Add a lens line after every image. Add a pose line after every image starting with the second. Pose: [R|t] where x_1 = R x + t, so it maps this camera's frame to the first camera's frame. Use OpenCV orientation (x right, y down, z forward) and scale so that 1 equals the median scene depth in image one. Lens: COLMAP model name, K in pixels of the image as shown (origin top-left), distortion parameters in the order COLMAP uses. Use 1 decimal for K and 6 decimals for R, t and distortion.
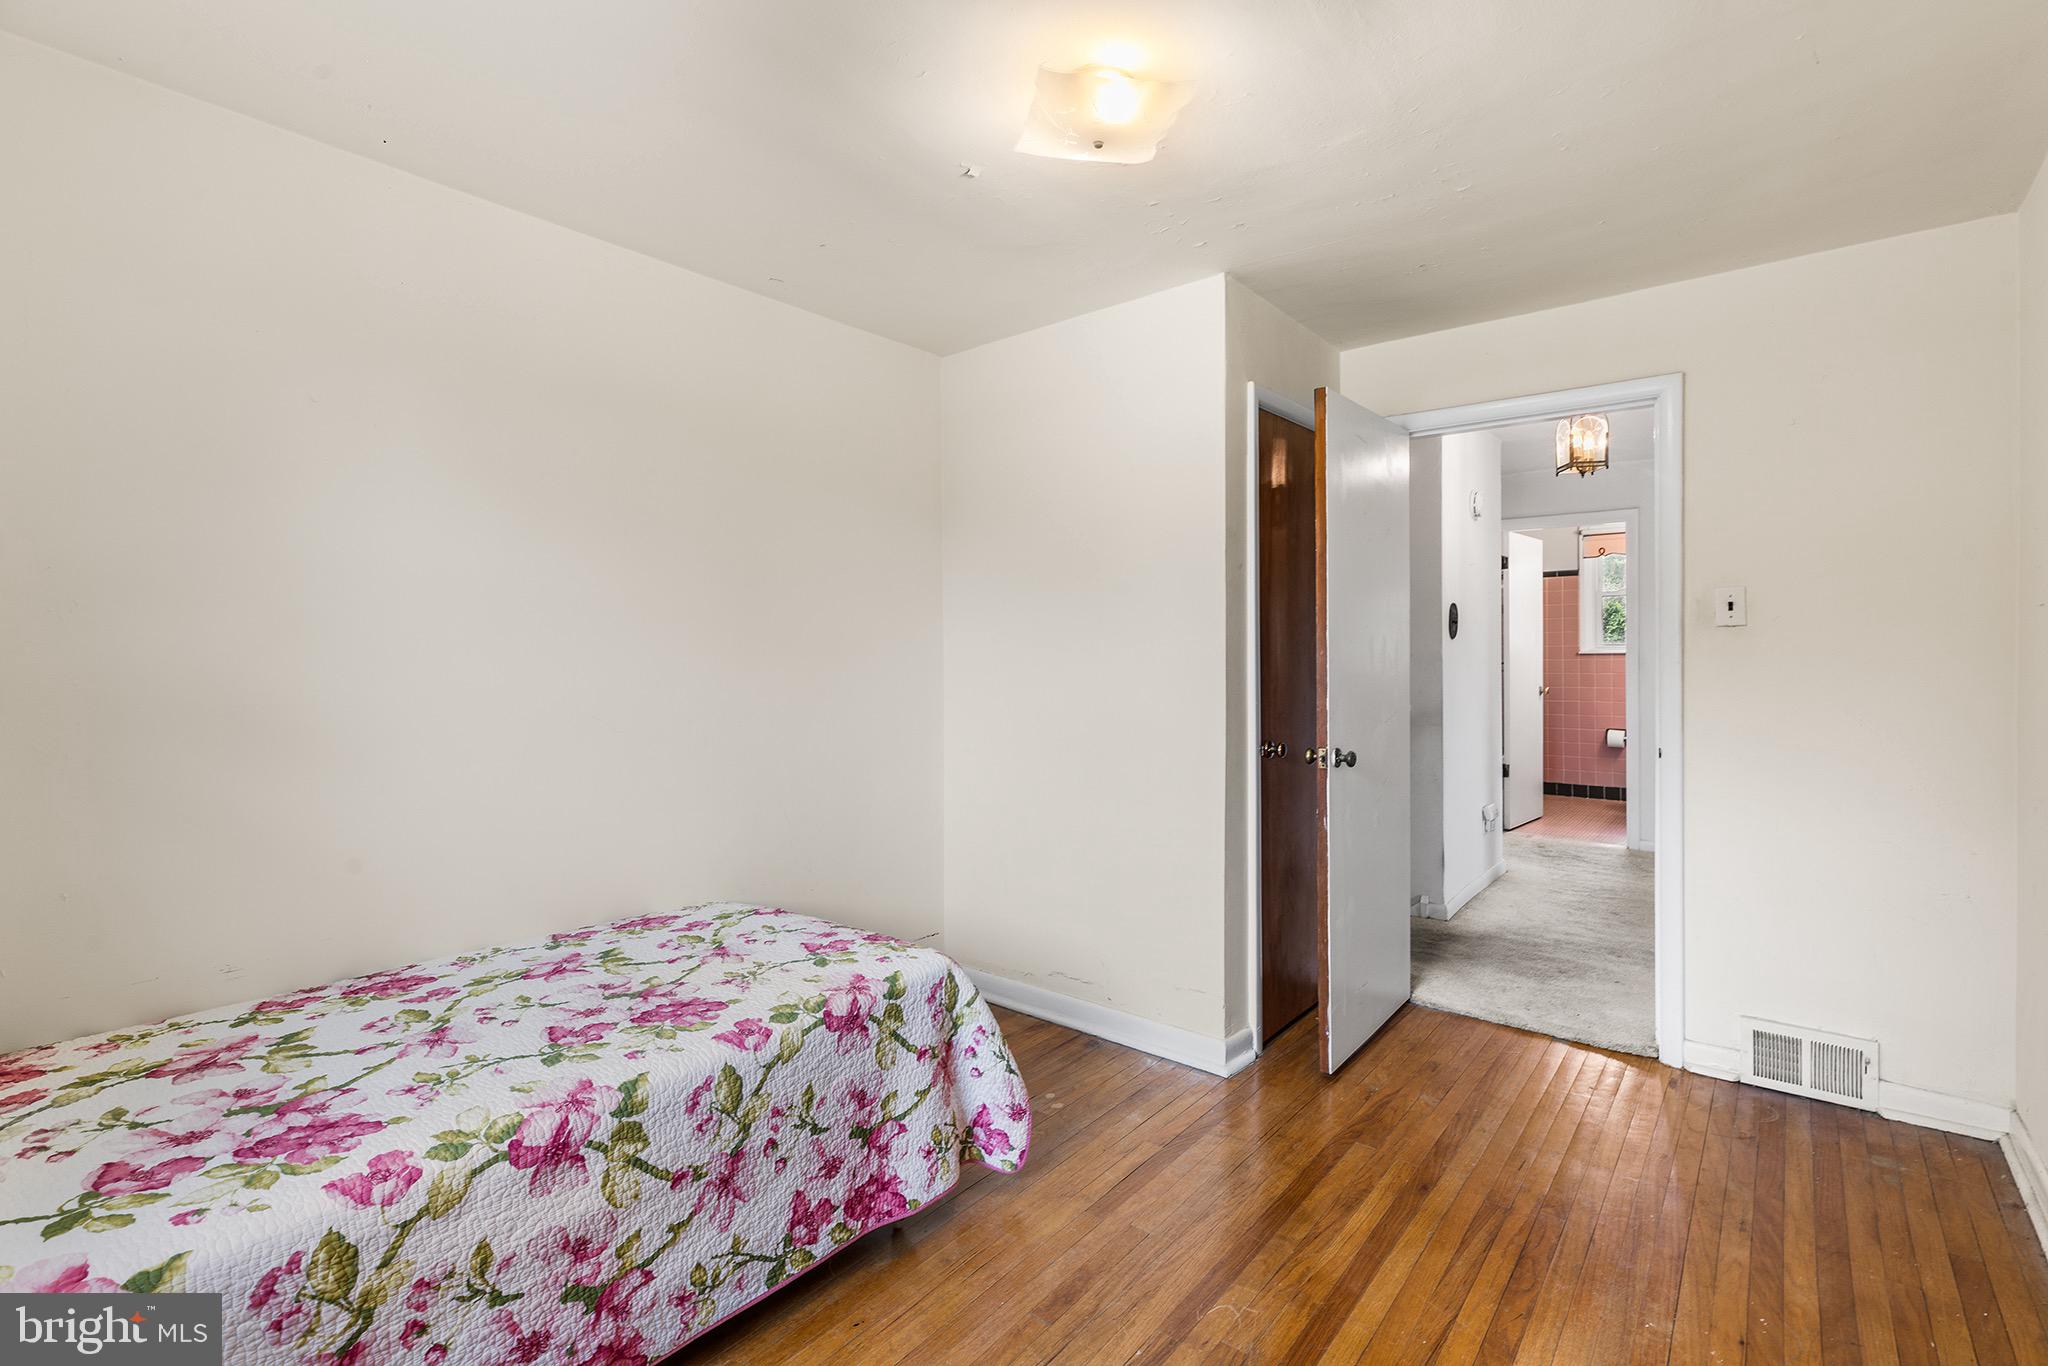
lens RADIAL K [[934.0, 0, 1027.8], [0, 934.0, 680.0], [0, 0, 1]] dist [0.002046, 0.001007]
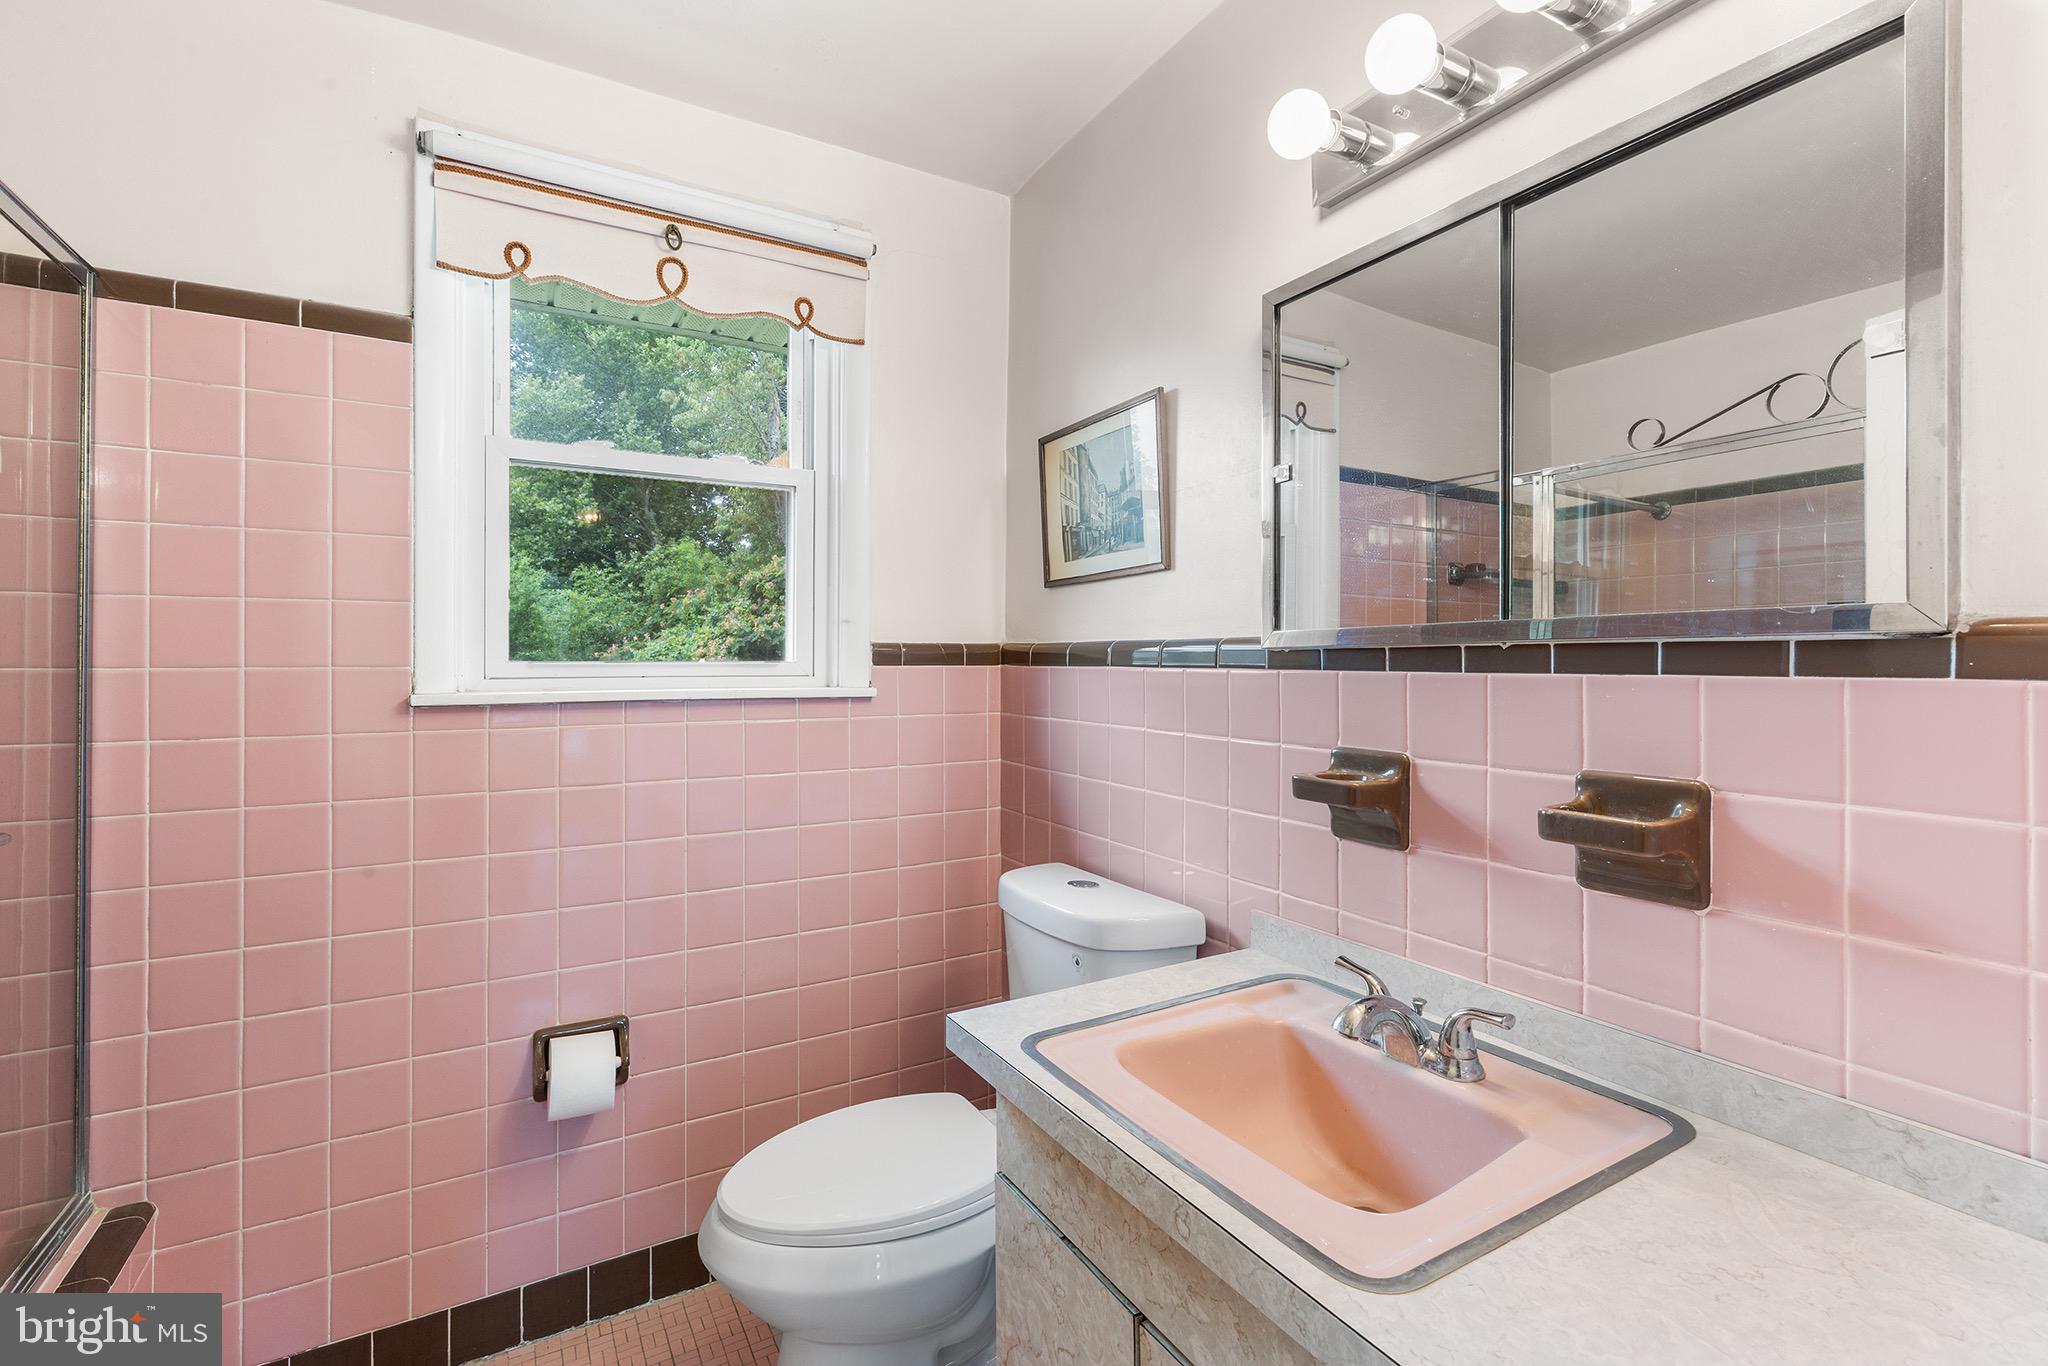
lens RADIAL K [[934.0, 0, 1027.6], [0, 934.0, 672.4], [0, 0, 1]] dist [0.002046, 0.001007]
pose [[0.354410, 0.007896, 0.935057, 0.438836], [0.011544, 0.999851, -0.012819, -0.031747], [-0.935019, 0.015338, 0.354266, 0.792104]]
